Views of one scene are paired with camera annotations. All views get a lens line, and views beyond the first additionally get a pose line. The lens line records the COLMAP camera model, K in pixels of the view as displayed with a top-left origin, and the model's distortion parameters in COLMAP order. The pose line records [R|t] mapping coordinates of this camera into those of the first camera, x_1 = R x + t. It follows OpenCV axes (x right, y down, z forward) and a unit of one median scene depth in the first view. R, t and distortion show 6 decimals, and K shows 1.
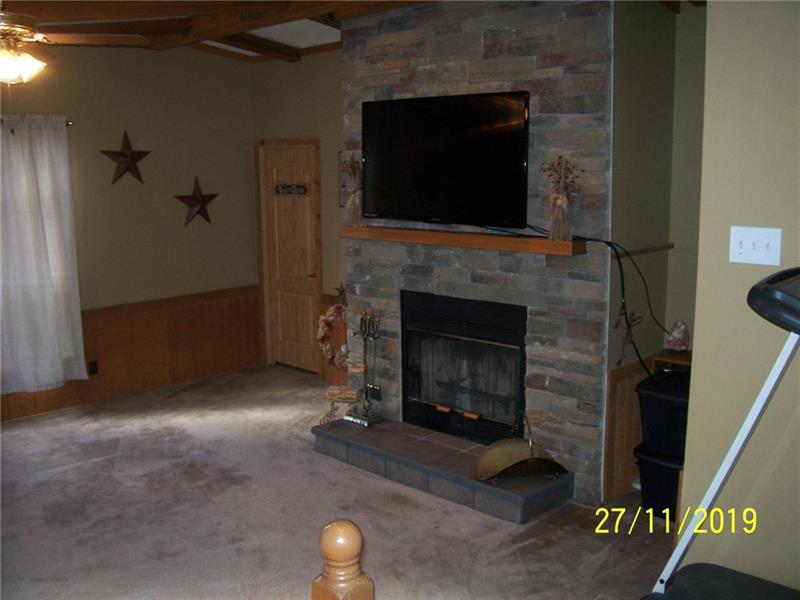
lens RADIAL K [[802.9, 0, 400.0], [0, 802.9, 300.0], [0, 0, 1]] dist [-0.161473, 0.094806]
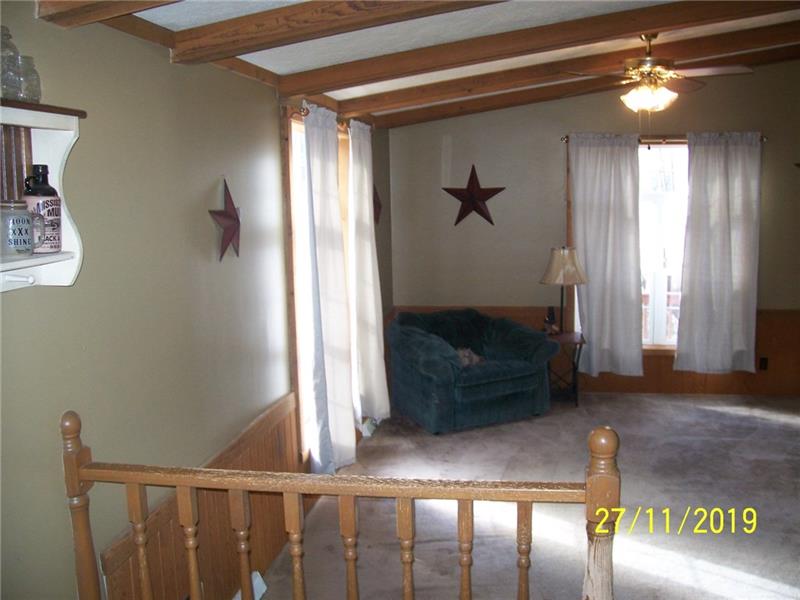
lens RADIAL K [[802.9, 0, 400.0], [0, 802.9, 300.0], [0, 0, 1]] dist [-0.161473, 0.094806]
pose [[0.569472, 0.121911, -0.812920, 0.214707], [-0.131165, 0.989747, 0.056544, 0.004665], [0.811479, 0.074427, 0.579623, -0.040644]]
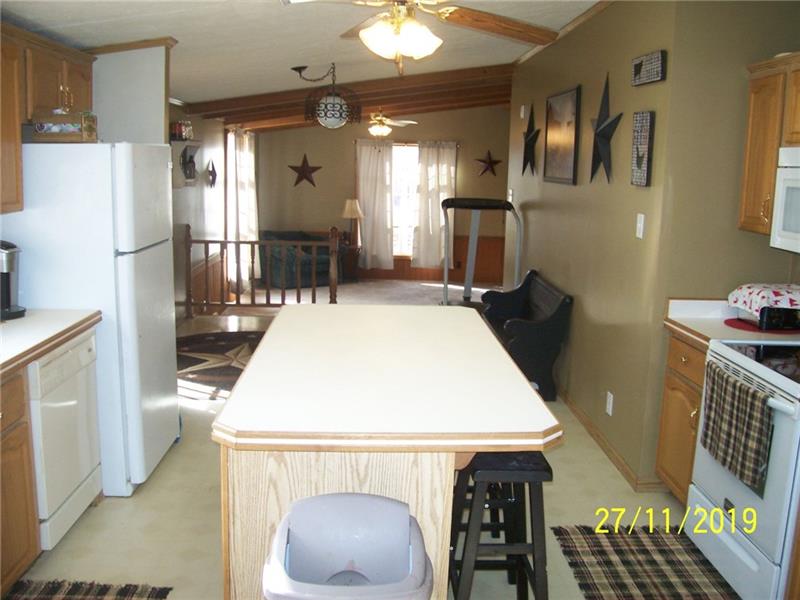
lens RADIAL K [[802.9, 0, 400.0], [0, 802.9, 300.0], [0, 0, 1]] dist [-0.161473, 0.094806]
pose [[0.724678, 0.150305, -0.672496, 1.050364], [-0.159012, 0.986058, 0.049037, 0.111919], [0.670490, 0.071399, 0.738475, -0.726650]]
